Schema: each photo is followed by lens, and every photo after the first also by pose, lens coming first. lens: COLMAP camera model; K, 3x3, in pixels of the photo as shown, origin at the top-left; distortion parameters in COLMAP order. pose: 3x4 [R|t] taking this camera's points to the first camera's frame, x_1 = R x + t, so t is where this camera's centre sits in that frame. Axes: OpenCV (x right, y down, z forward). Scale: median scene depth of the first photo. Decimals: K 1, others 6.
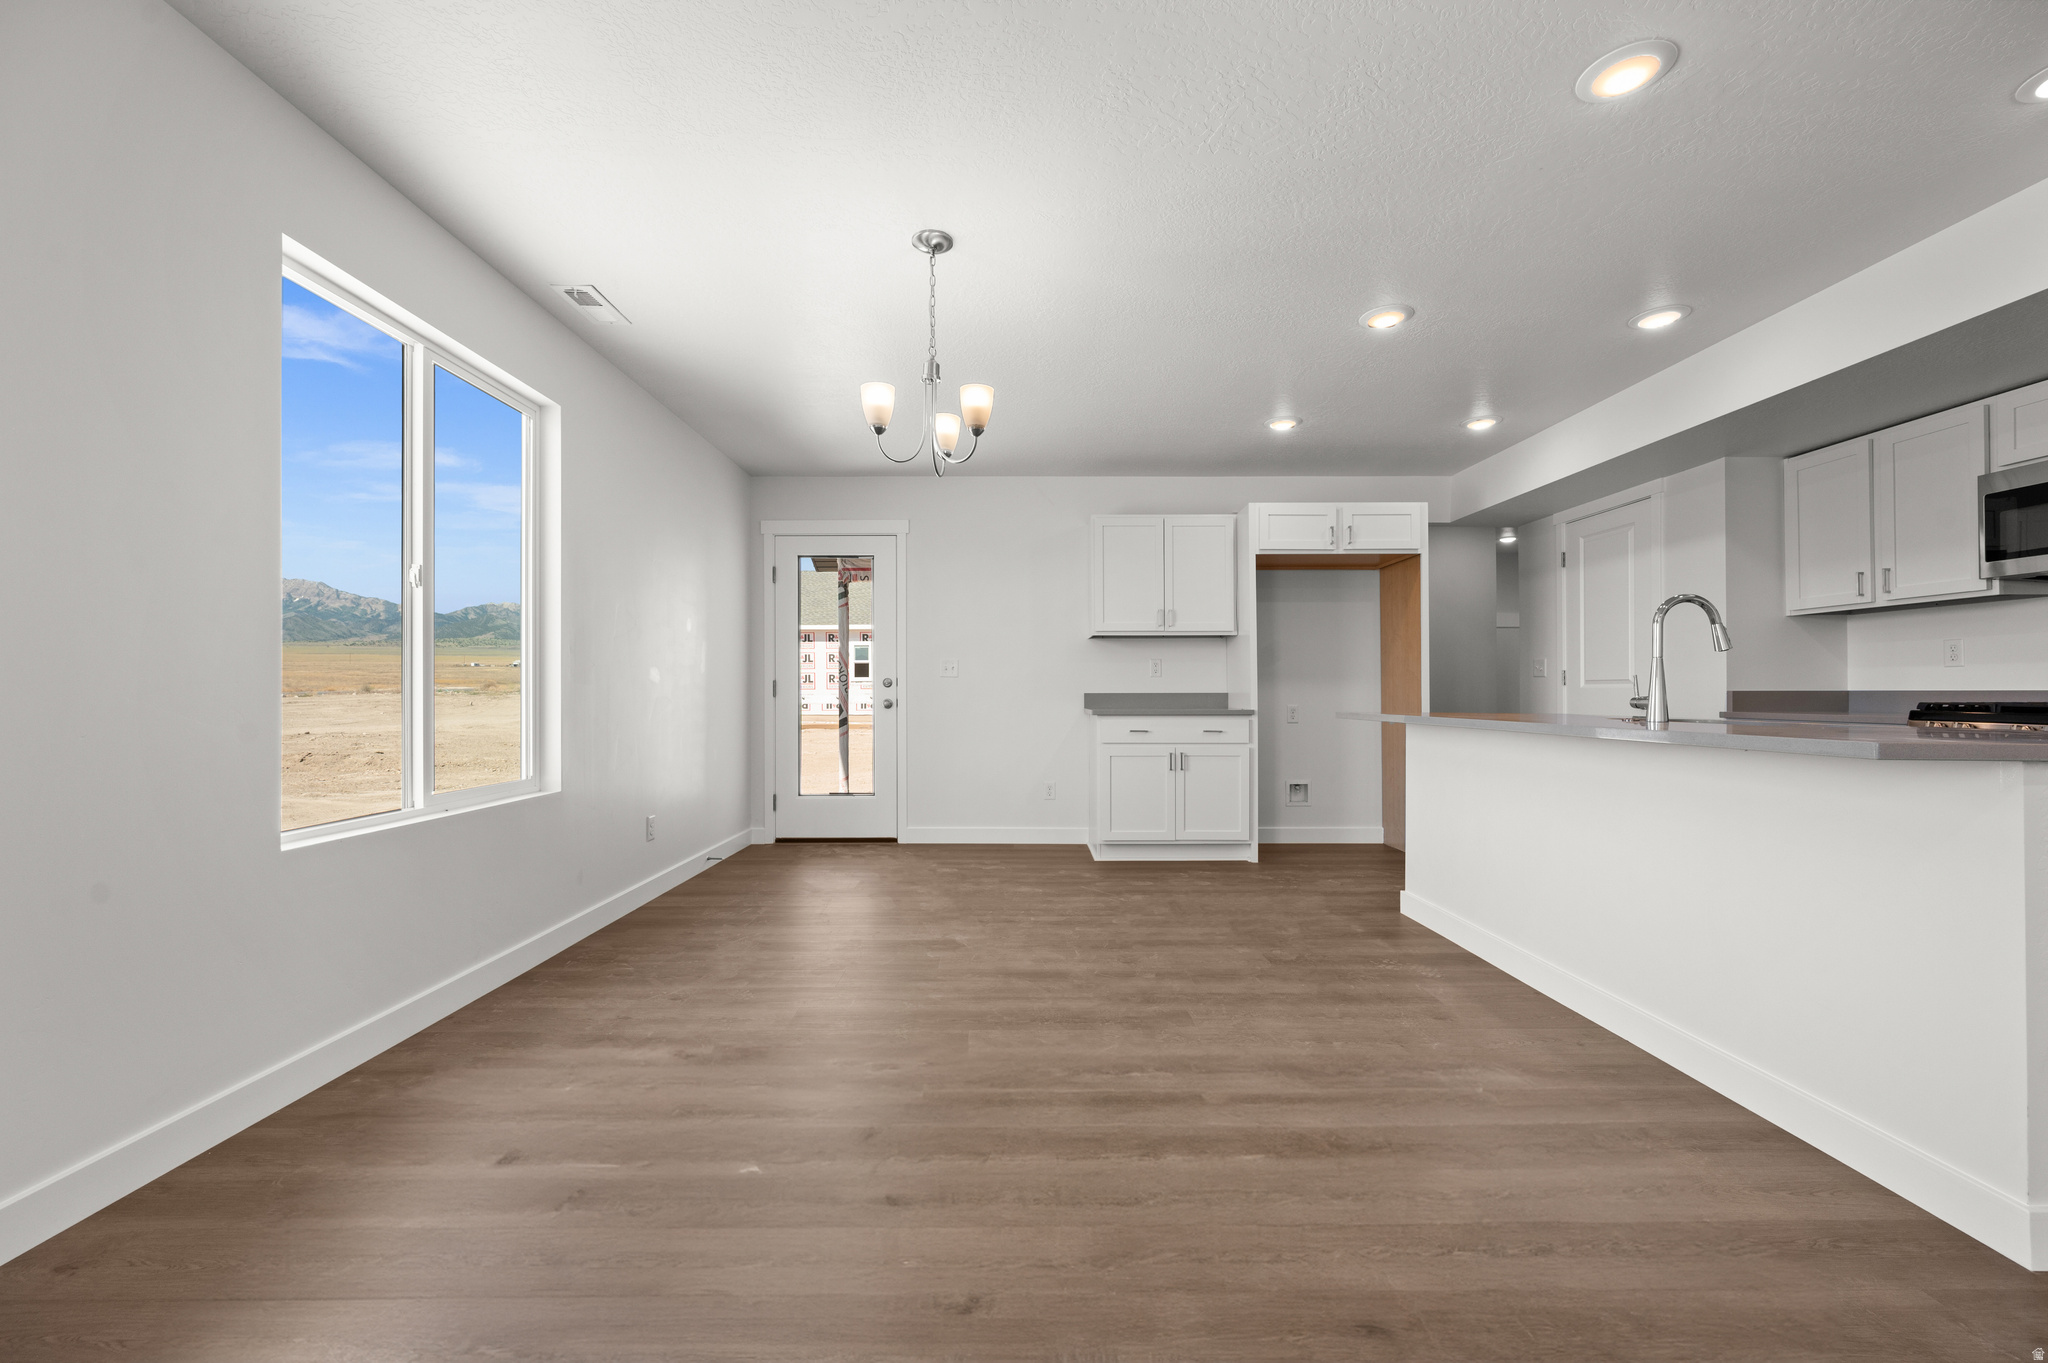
lens RADIAL K [[813.4, 0, 1024.9], [0, 813.4, 687.7], [0, 0, 1]] dist [-0.002487, -0.000281]
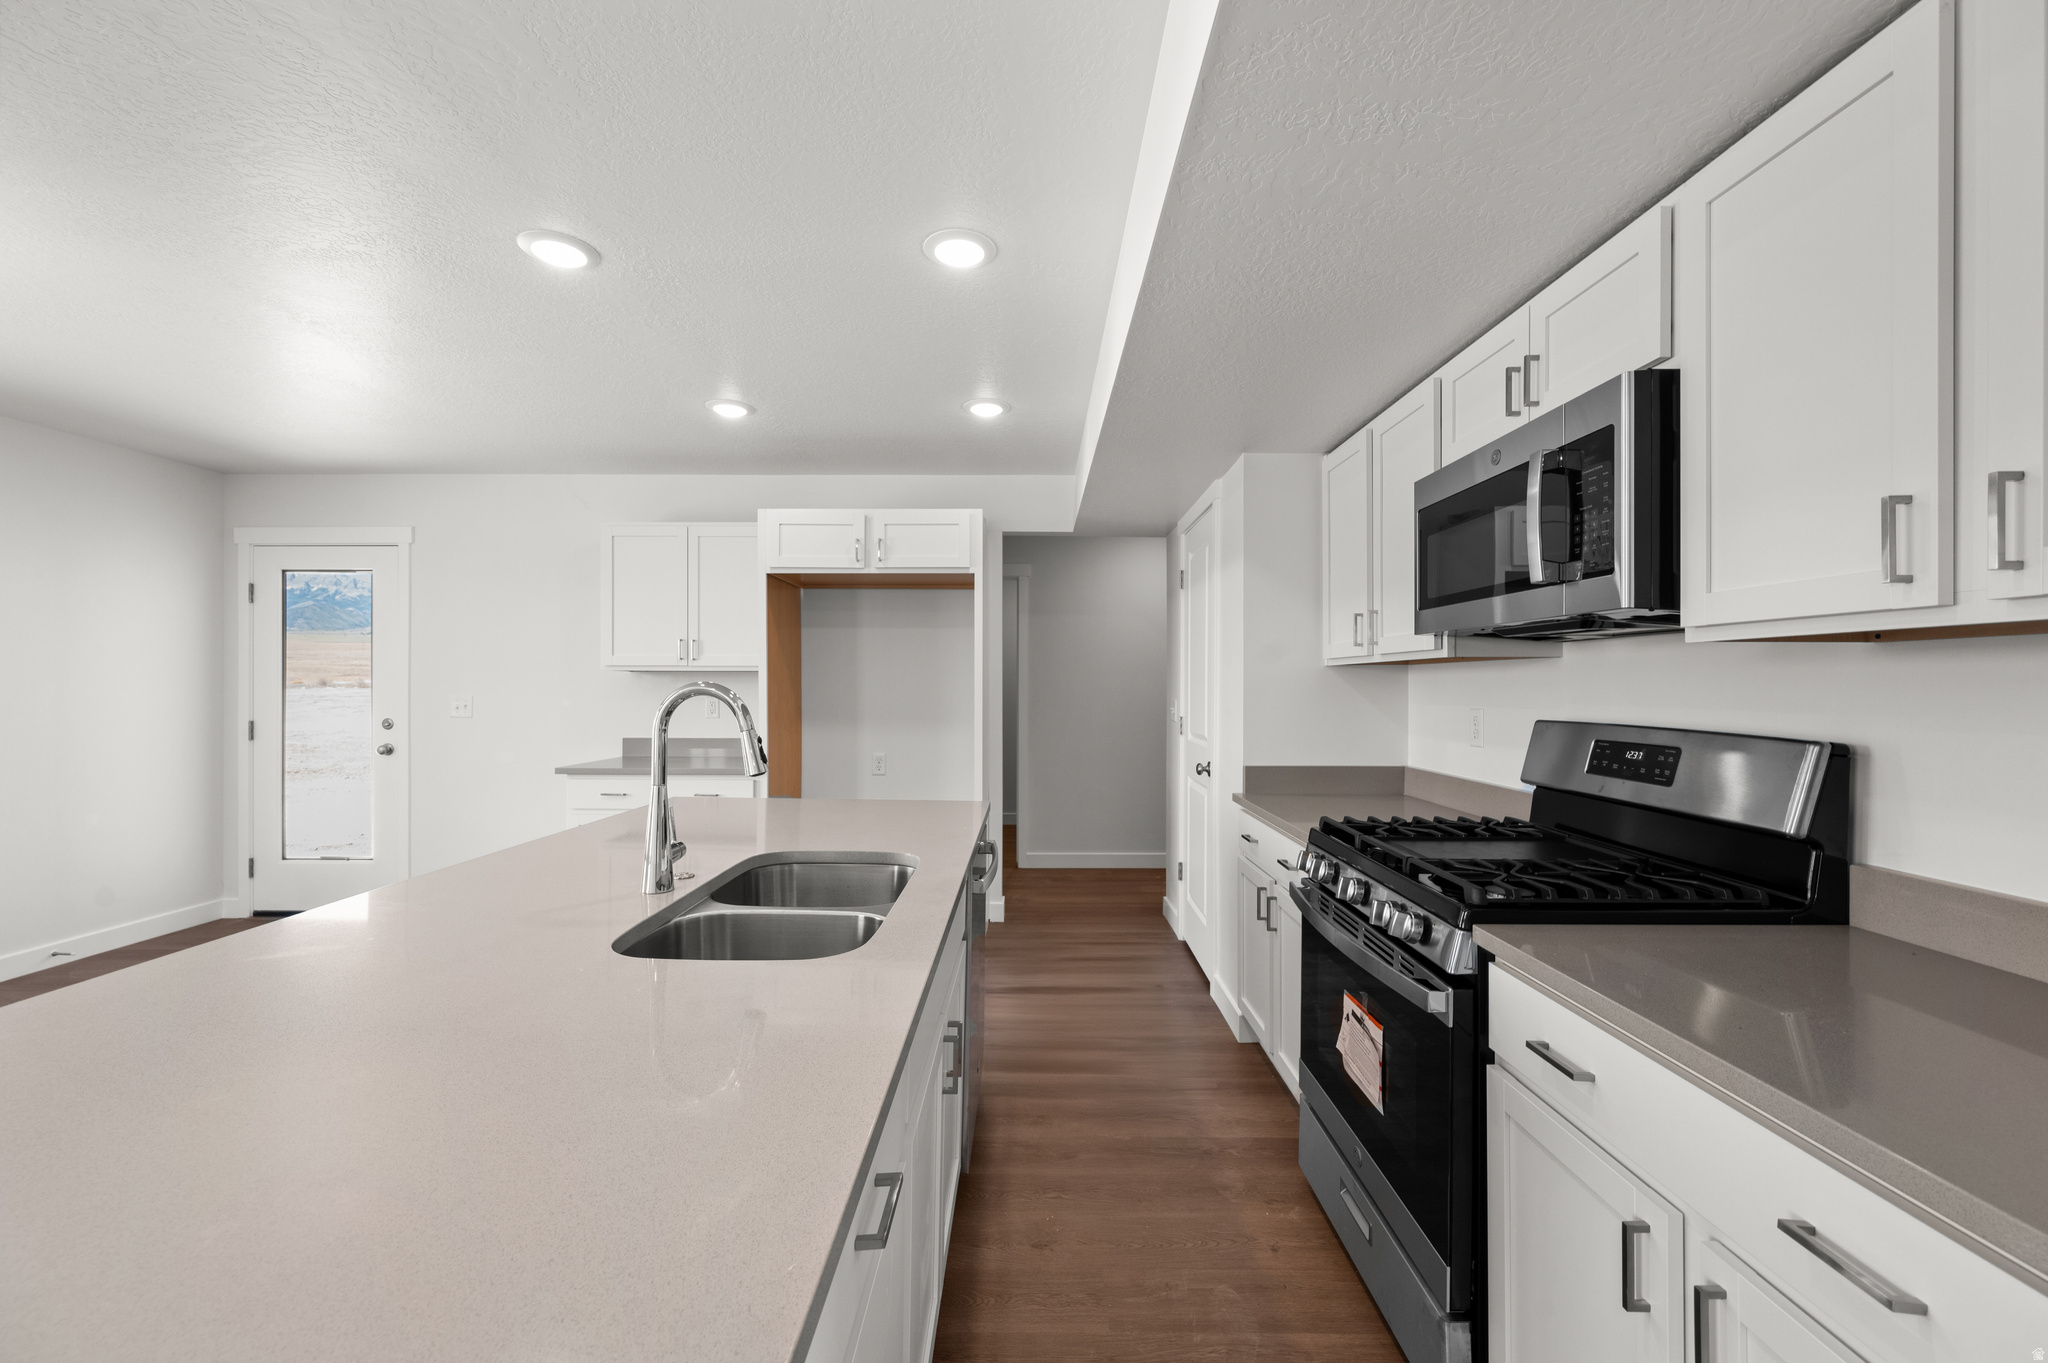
lens RADIAL K [[813.4, 0, 1023.8], [0, 813.4, 684.9], [0, 0, 1]] dist [-0.002487, -0.000281]
pose [[0.999934, 0.004700, -0.010473, 0.546860], [-0.004638, 0.999971, 0.006004, -0.060382], [0.010501, -0.005955, 0.999927, 0.203281]]
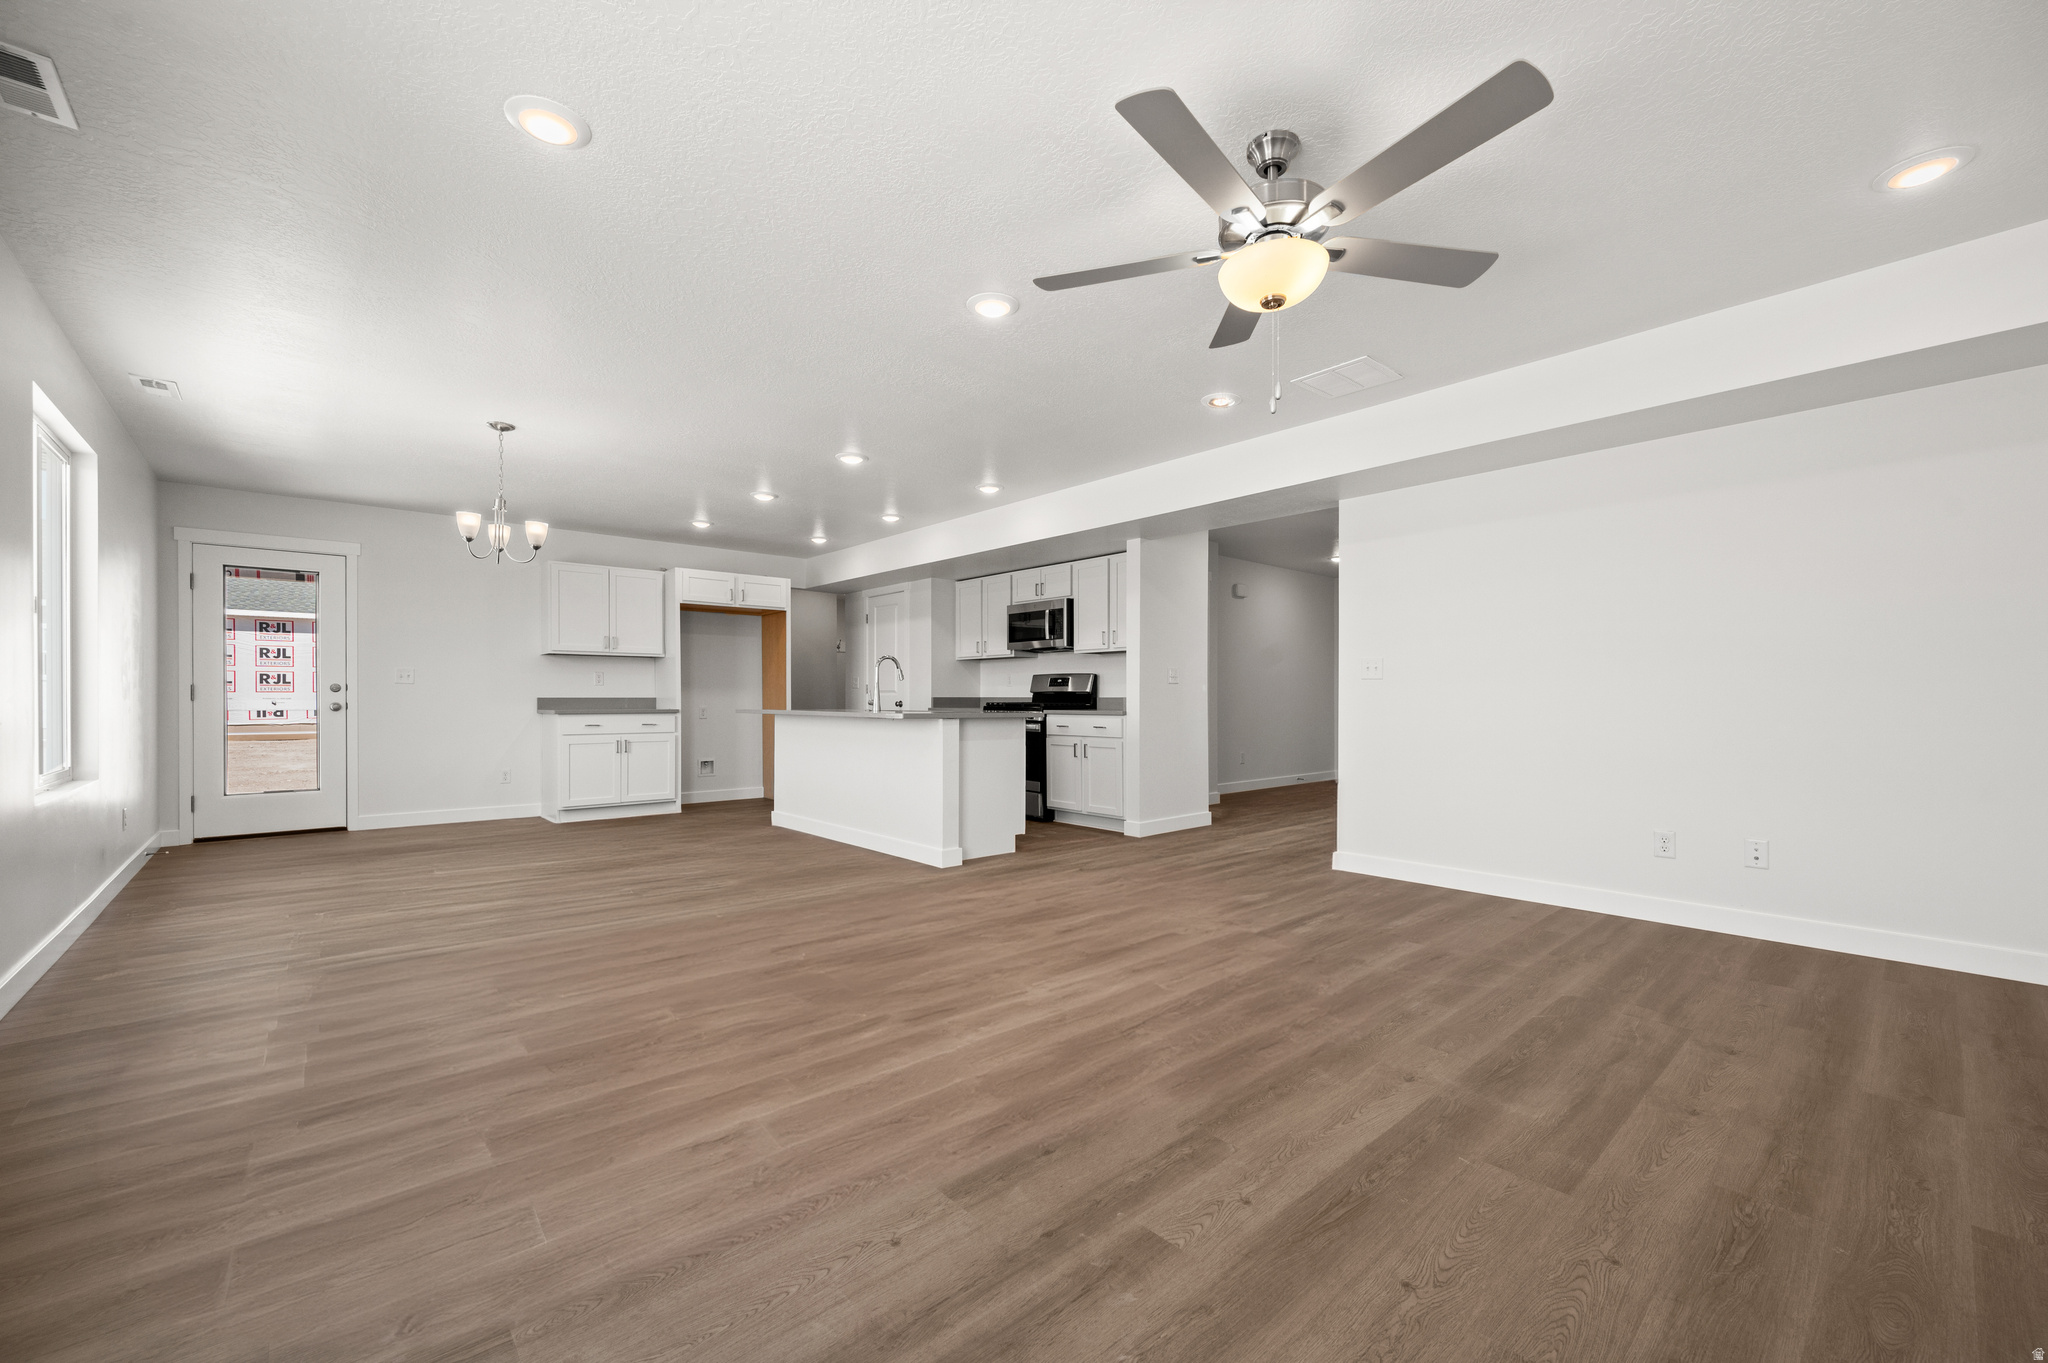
lens RADIAL K [[813.4, 0, 1019.4], [0, 813.4, 699.6], [0, 0, 1]] dist [-0.002487, -0.000281]
pose [[0.755420, 0.000029, 0.655241, -0.213320], [-0.006356, 0.999953, 0.007283, -0.004731], [-0.655210, -0.009666, 0.755385, -0.508225]]
